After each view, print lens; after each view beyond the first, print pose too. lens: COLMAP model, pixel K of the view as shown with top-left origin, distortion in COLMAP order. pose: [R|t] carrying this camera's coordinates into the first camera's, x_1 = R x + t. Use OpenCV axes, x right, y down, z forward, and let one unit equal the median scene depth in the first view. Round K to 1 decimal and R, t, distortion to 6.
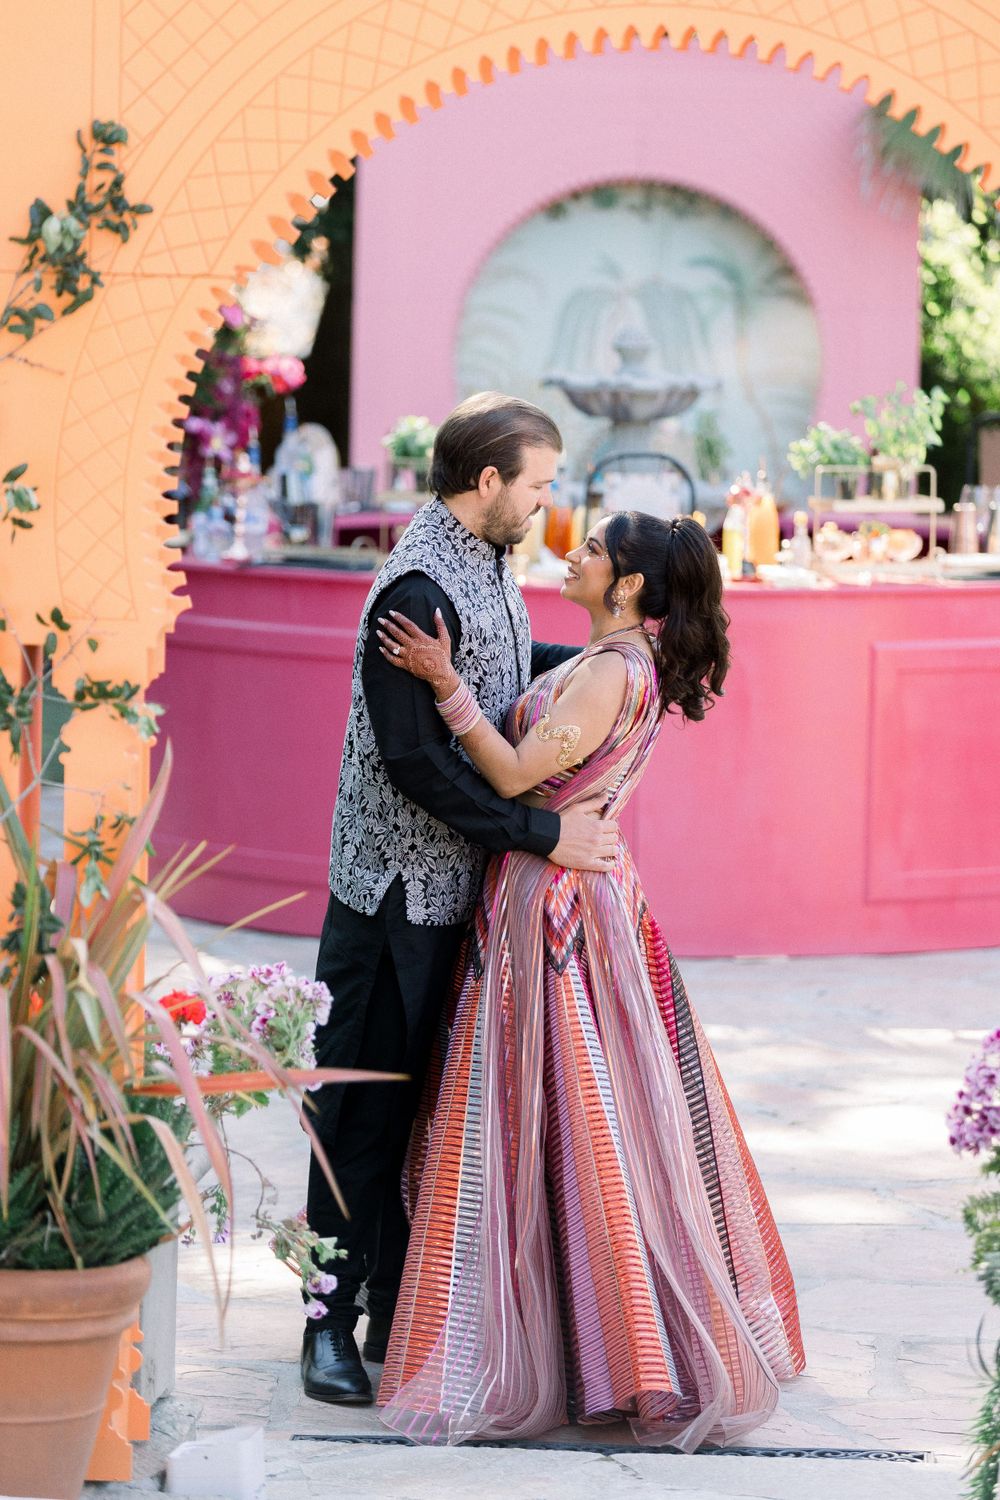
lens RADIAL K [[6088.2, 0, 500.0], [0, 6088.2, 750.0], [0, 0, 1]] dist [-0.121448, 4.095100]
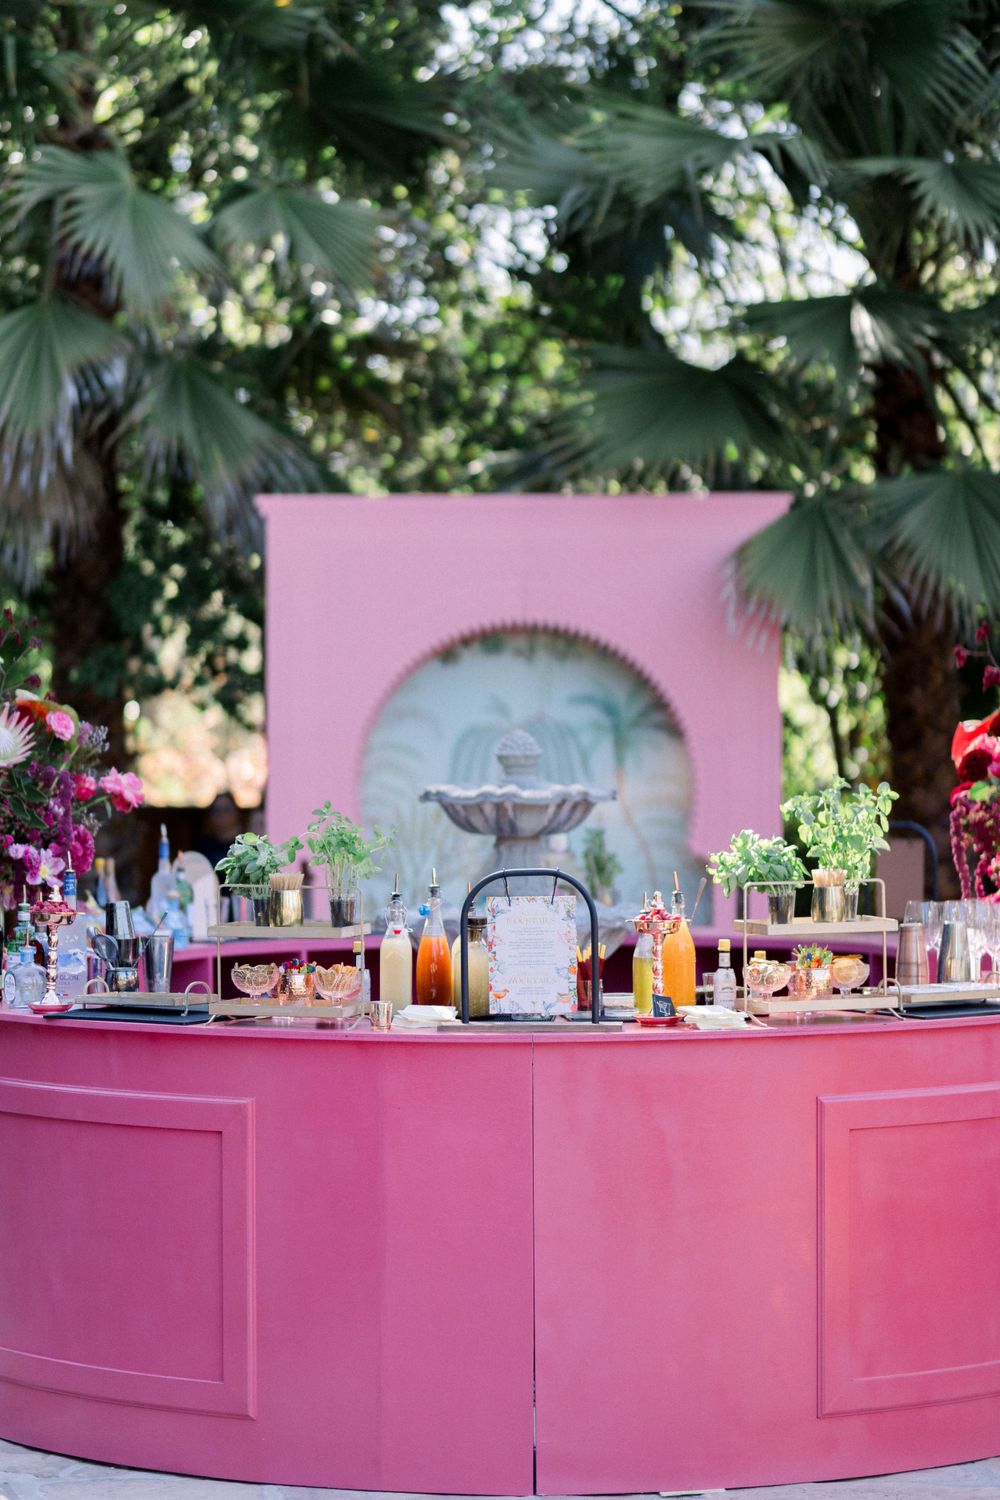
lens RADIAL K [[3673.2, 0, 387.6], [0, 3673.2, 783.9], [0, 0, 1]] dist [-0.084467, 0.011162]
pose [[0.999588, -0.023900, -0.015895, 0.011853], [0.022639, 0.996910, -0.075219, -0.022731], [0.017644, 0.074828, 0.997040, 0.487288]]
